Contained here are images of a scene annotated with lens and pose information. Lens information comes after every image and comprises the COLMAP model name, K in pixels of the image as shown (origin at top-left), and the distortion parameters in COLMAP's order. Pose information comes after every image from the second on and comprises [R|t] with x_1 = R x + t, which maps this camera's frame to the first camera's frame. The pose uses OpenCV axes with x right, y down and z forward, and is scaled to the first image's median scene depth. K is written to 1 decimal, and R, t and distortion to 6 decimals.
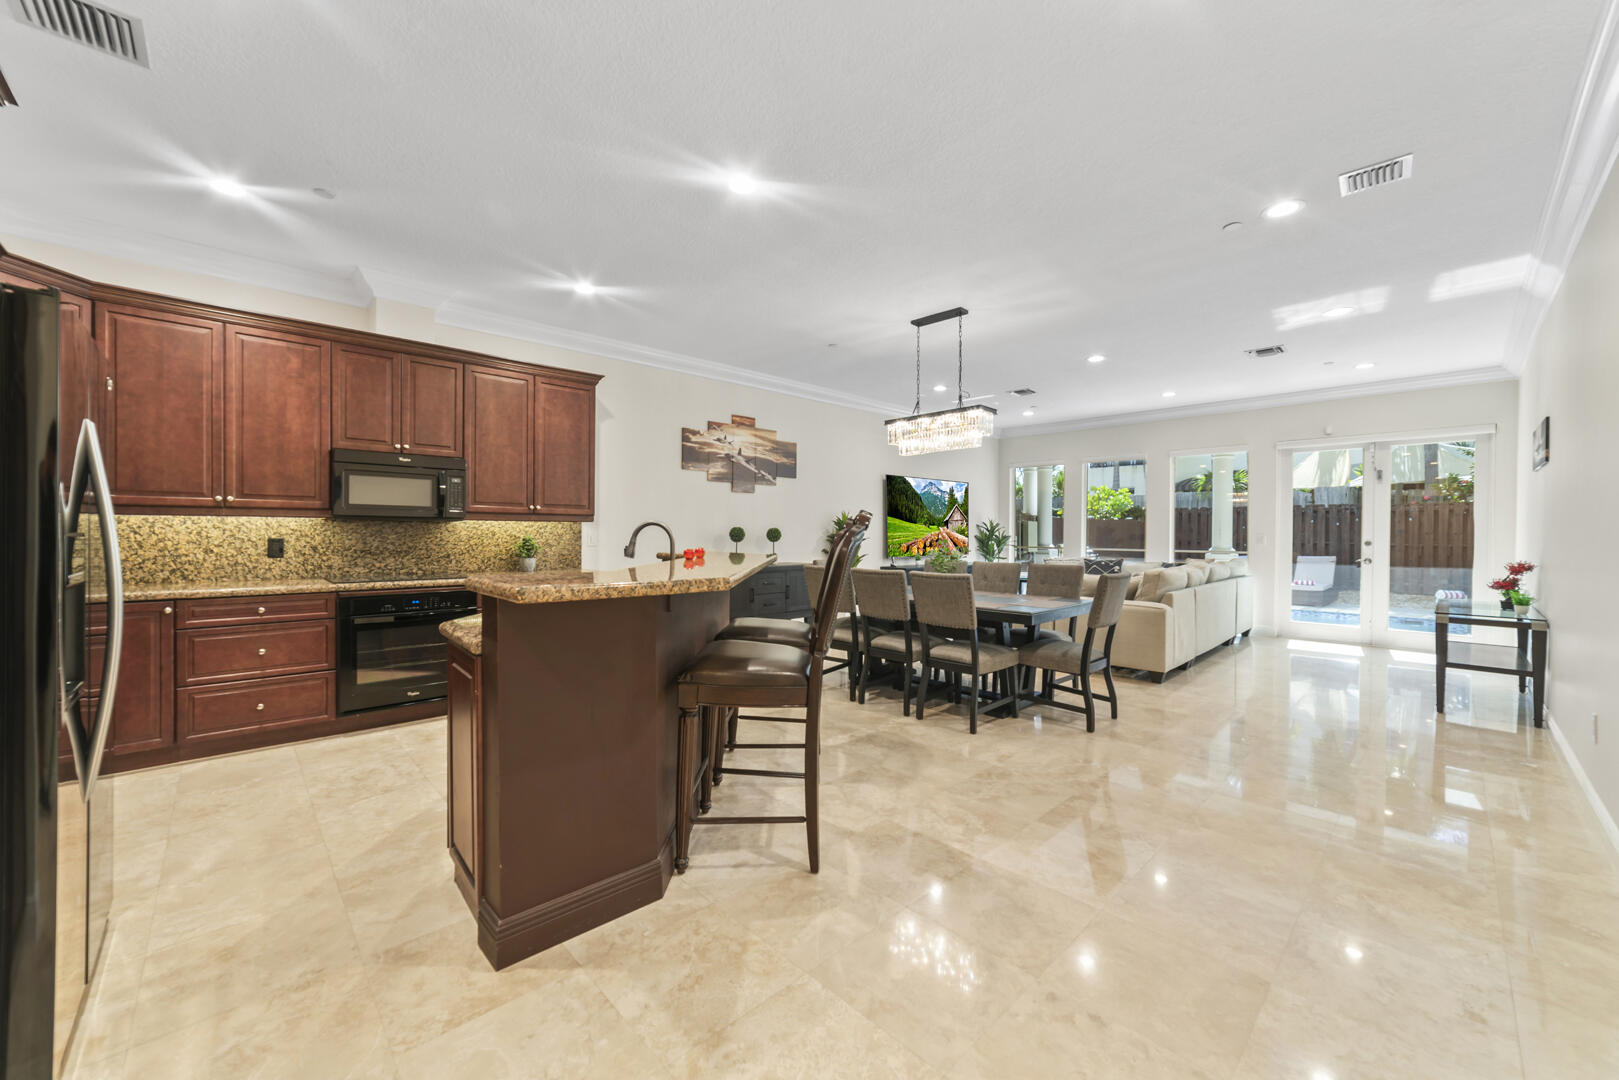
lens RADIAL K [[624.6, 0, 810.3], [0, 624.6, 541.1], [0, 0, 1]] dist [-0.017534, 0.005563]
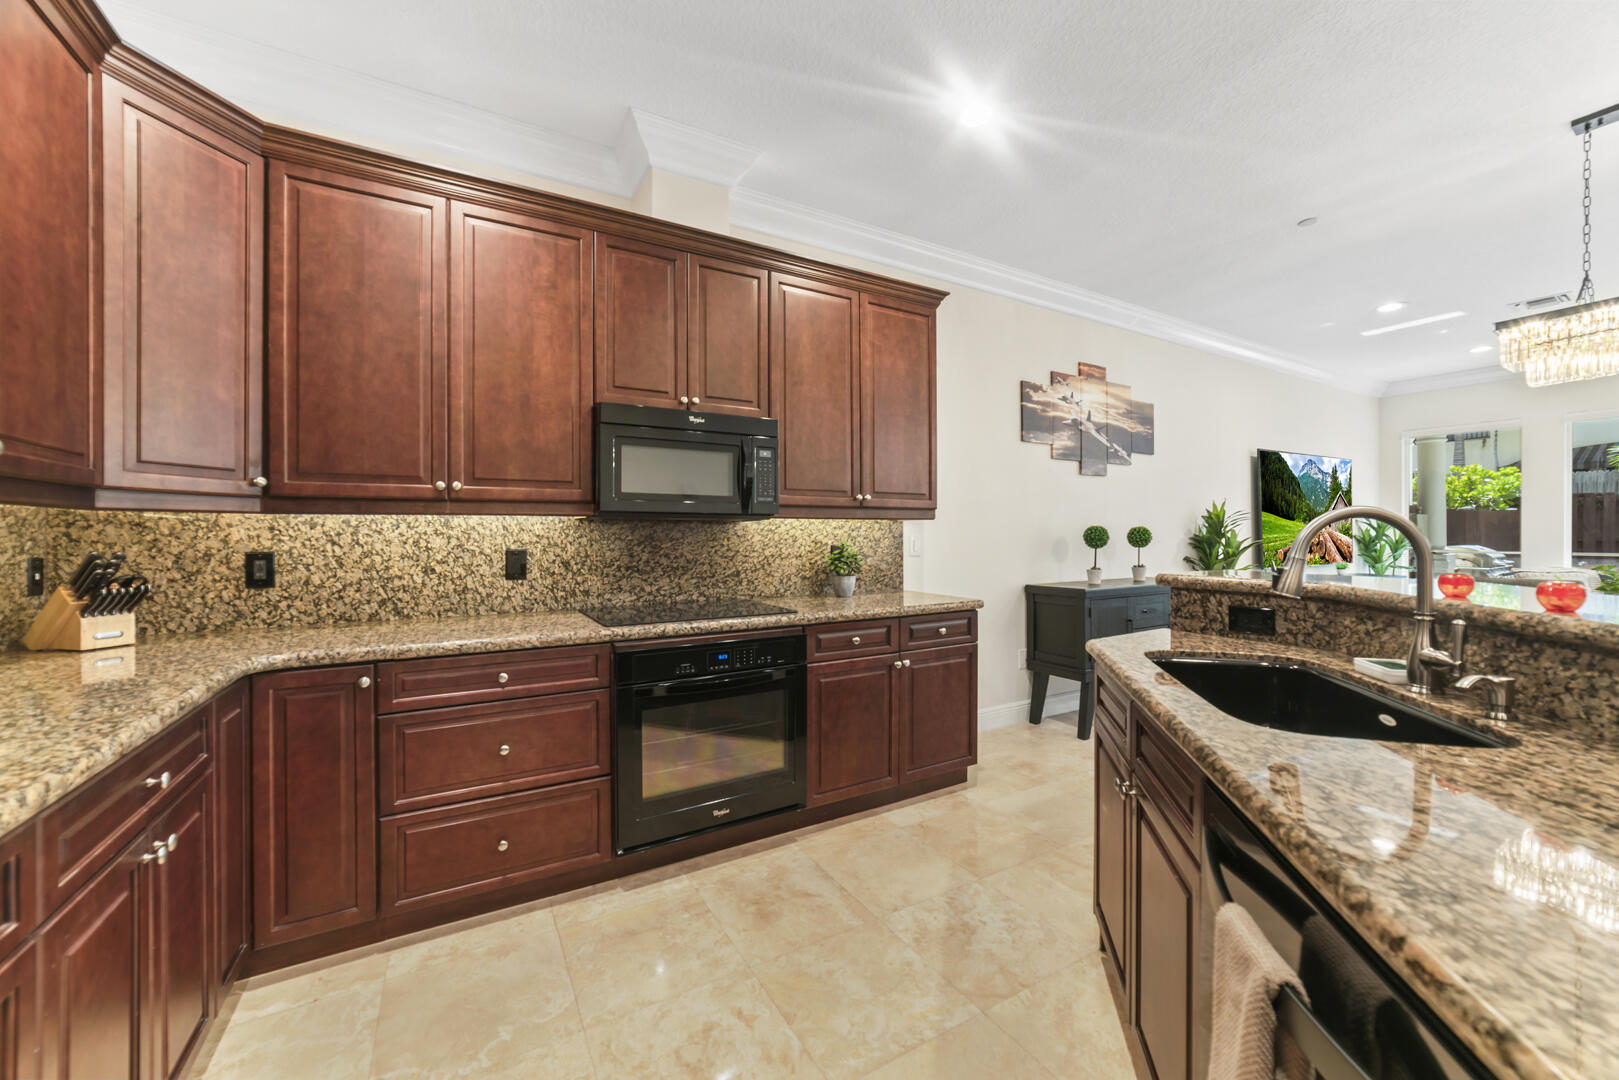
lens RADIAL K [[624.6, 0, 804.6], [0, 624.6, 541.5], [0, 0, 1]] dist [-0.017534, 0.005563]
pose [[0.970732, -0.005682, -0.240097, -0.363163], [0.005047, 0.999982, -0.003258, -0.008117], [0.240111, 0.001951, 0.970743, 0.385162]]
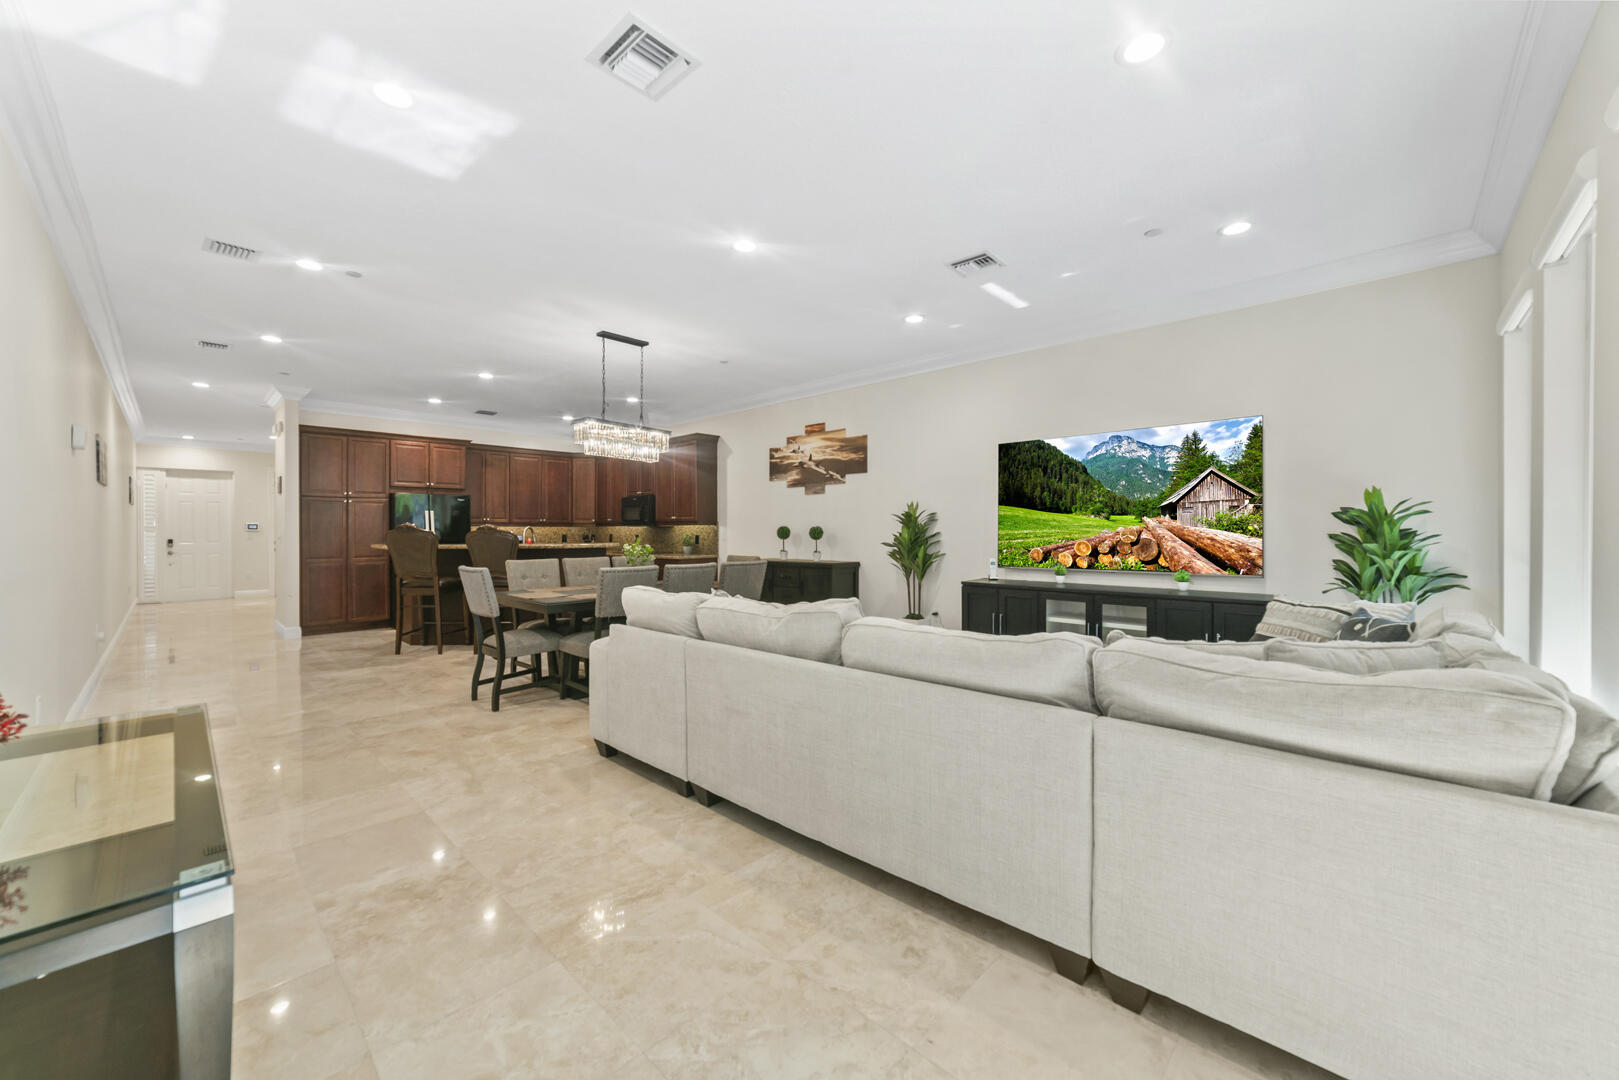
lens RADIAL K [[624.6, 0, 794.1], [0, 624.6, 526.2], [0, 0, 1]] dist [-0.017534, 0.005563]
pose [[0.015766, -0.011257, -0.999812, 1.418135], [-0.008214, 0.999901, -0.011388, -0.013852], [0.999842, 0.008392, 0.015672, 1.376686]]
